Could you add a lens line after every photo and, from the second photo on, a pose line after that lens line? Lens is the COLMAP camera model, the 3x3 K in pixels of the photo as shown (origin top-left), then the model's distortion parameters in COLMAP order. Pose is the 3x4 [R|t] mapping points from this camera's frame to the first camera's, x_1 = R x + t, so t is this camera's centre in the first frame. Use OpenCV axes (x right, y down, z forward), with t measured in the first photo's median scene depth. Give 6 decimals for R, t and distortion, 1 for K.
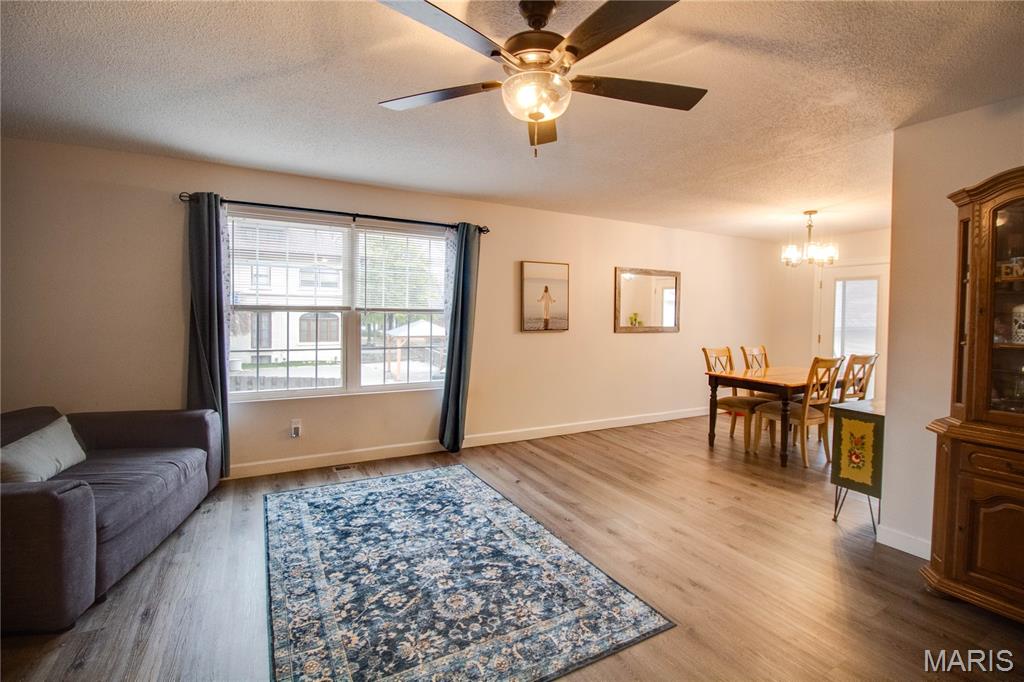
lens RADIAL K [[478.2, 0, 521.6], [0, 478.2, 327.9], [0, 0, 1]] dist [0.000939, -0.012995]
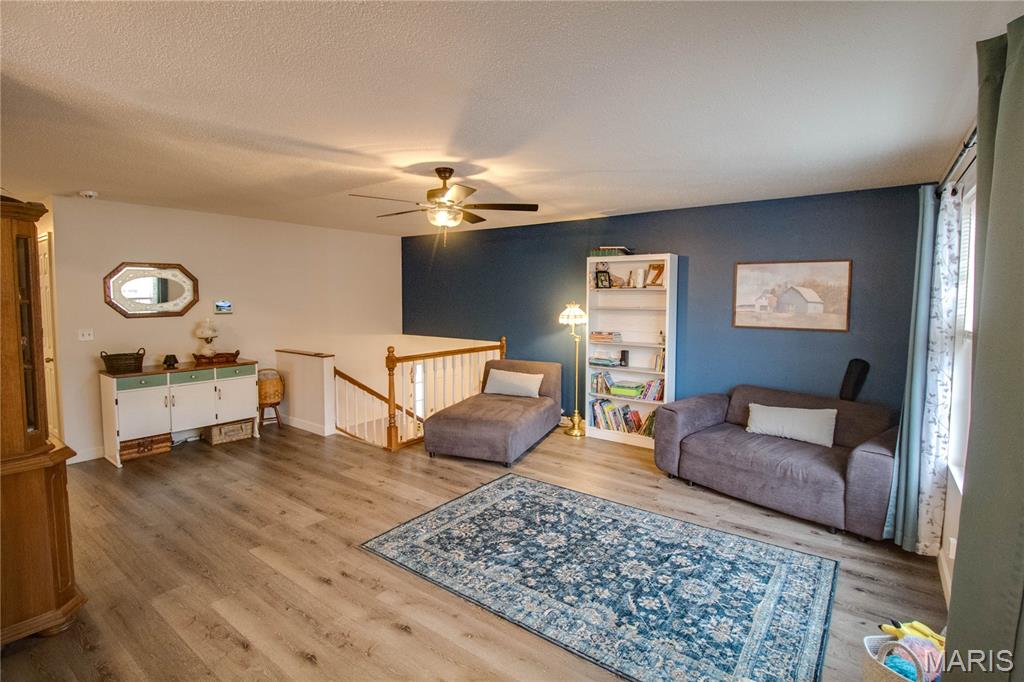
lens RADIAL K [[478.2, 0, 521.6], [0, 478.2, 327.9], [0, 0, 1]] dist [0.000939, -0.012995]
pose [[-0.907535, 0.009208, -0.419875, 0.315666], [-0.029529, 0.995886, 0.085664, -0.110675], [0.418937, 0.090142, -0.903530, 1.622061]]
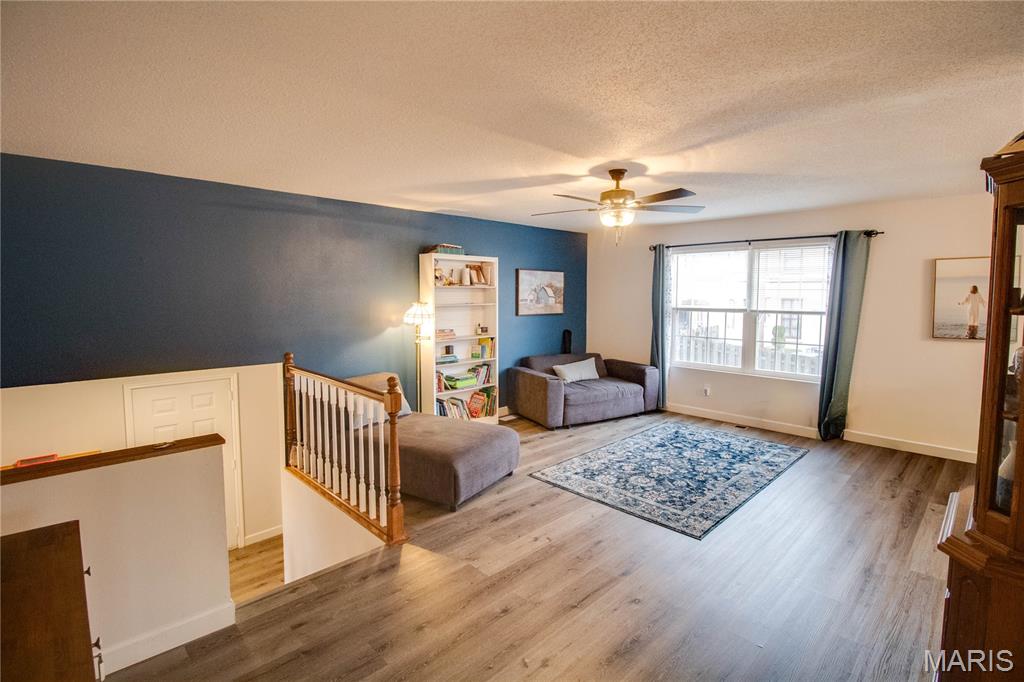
lens RADIAL K [[478.2, 0, 521.6], [0, 478.2, 327.9], [0, 0, 1]] dist [0.000939, -0.012995]
pose [[0.263297, 0.056237, -0.963074, 1.033629], [-0.025960, 0.998351, 0.051200, -0.059560], [0.964366, 0.011521, 0.264323, 0.050294]]
